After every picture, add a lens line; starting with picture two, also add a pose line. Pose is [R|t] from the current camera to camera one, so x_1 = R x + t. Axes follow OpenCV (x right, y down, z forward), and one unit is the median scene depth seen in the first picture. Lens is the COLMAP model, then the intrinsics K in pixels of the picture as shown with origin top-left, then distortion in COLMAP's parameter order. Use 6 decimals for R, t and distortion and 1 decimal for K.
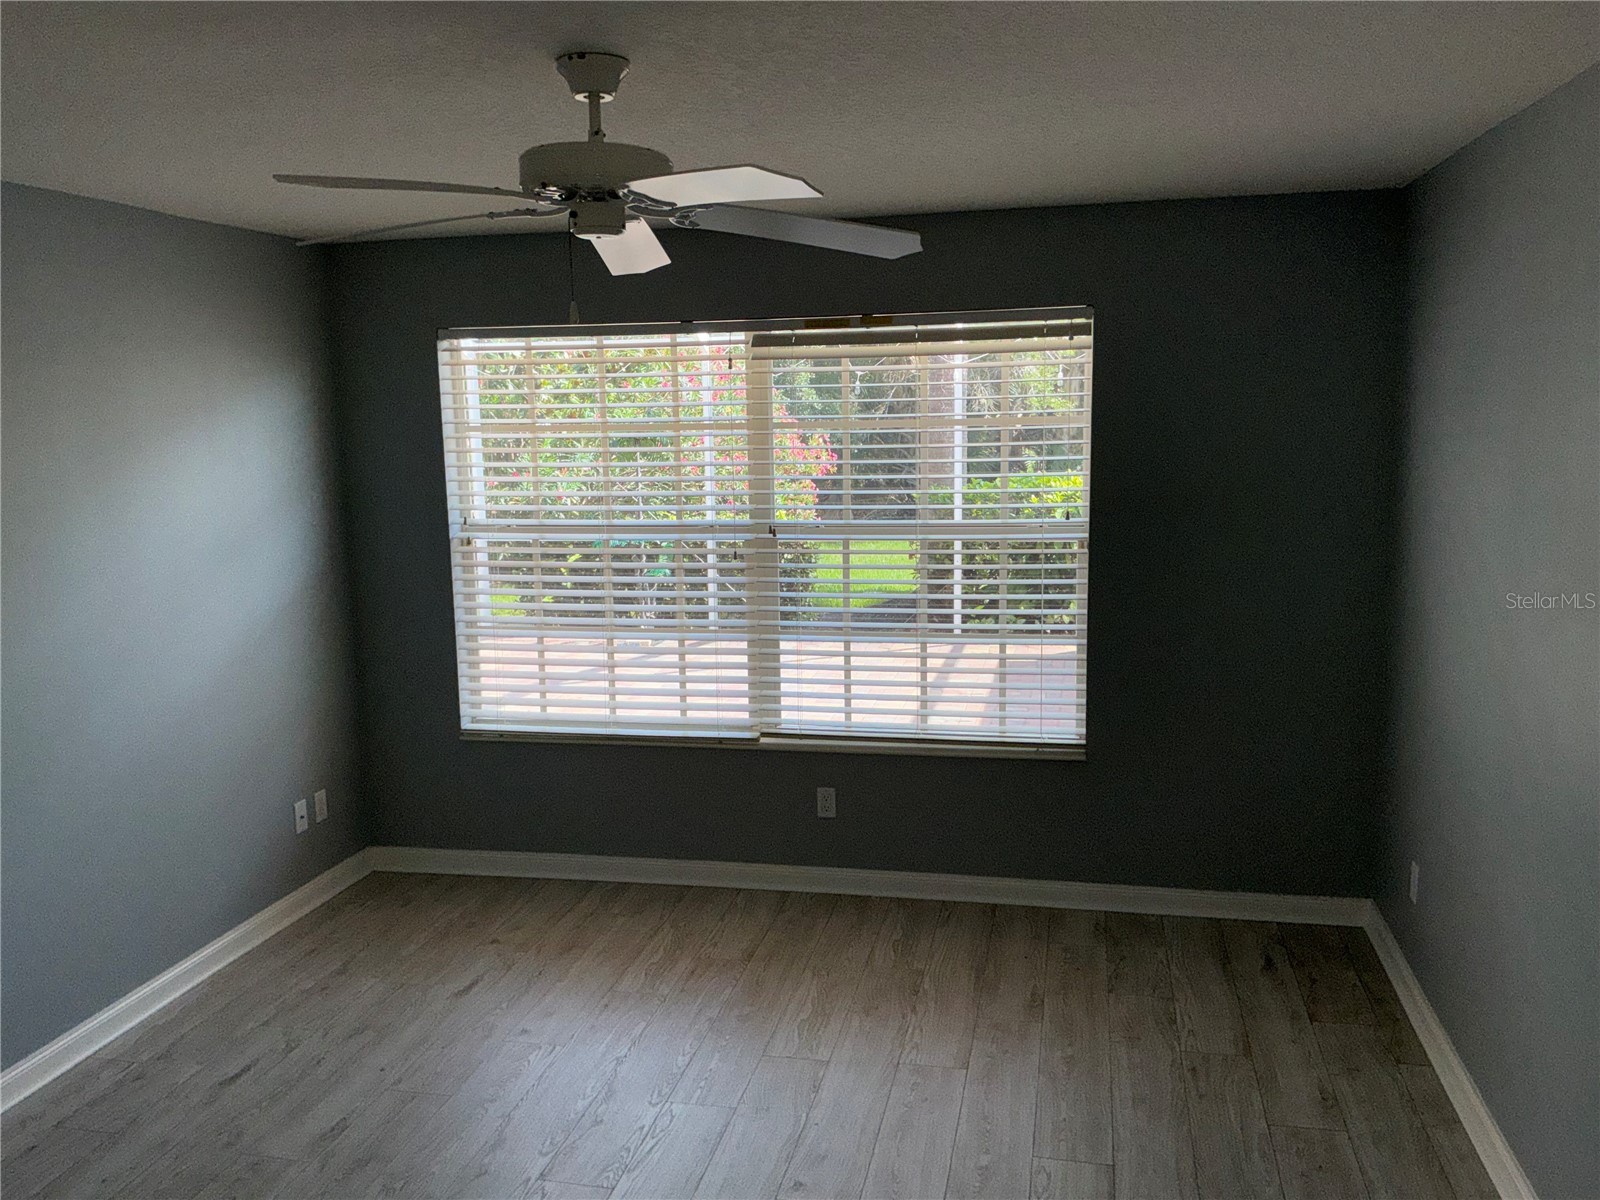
lens RADIAL K [[1322.7, 0, 809.0], [0, 1322.7, 600.4], [0, 0, 1]] dist [0.101136, -0.193933]
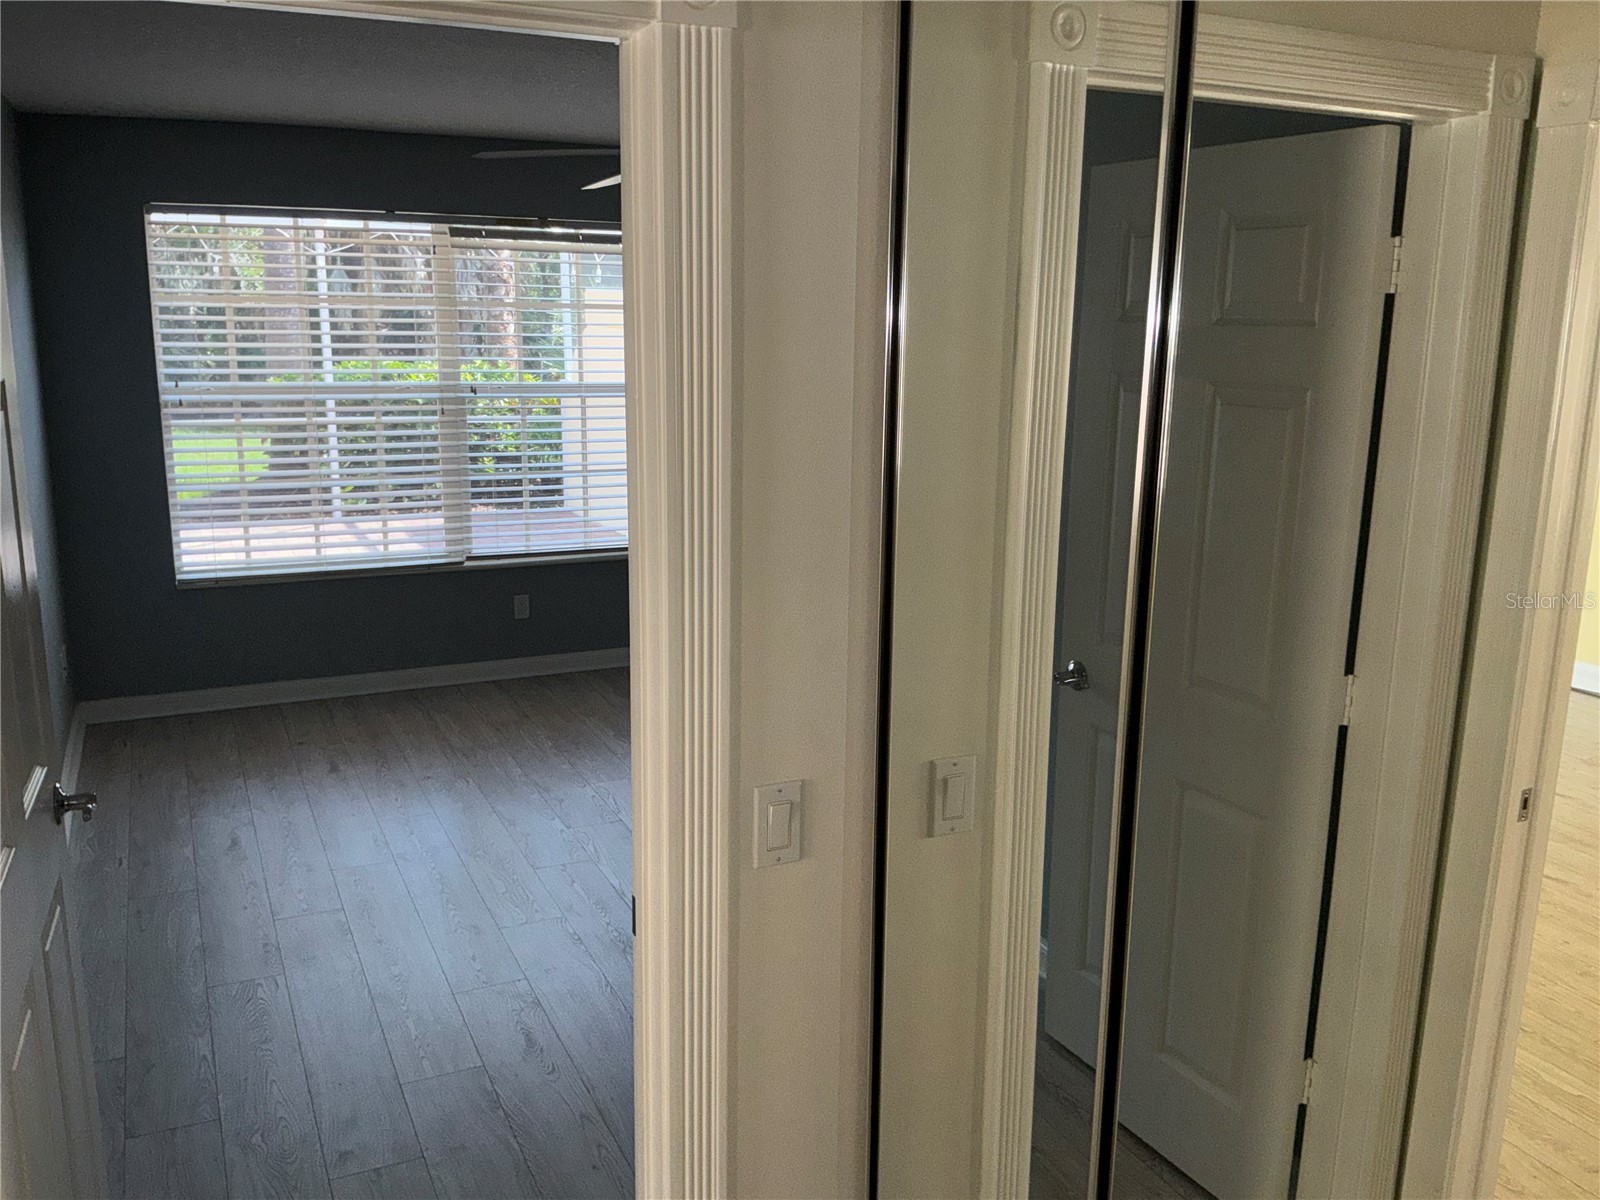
lens RADIAL K [[1322.7, 0, 793.1], [0, 1322.7, 598.4], [0, 0, 1]] dist [0.101136, -0.193933]
pose [[0.806937, -0.098740, 0.582326, -0.505044], [0.059125, 0.994479, 0.086695, 0.048224], [-0.587671, -0.035528, 0.808319, -0.177684]]
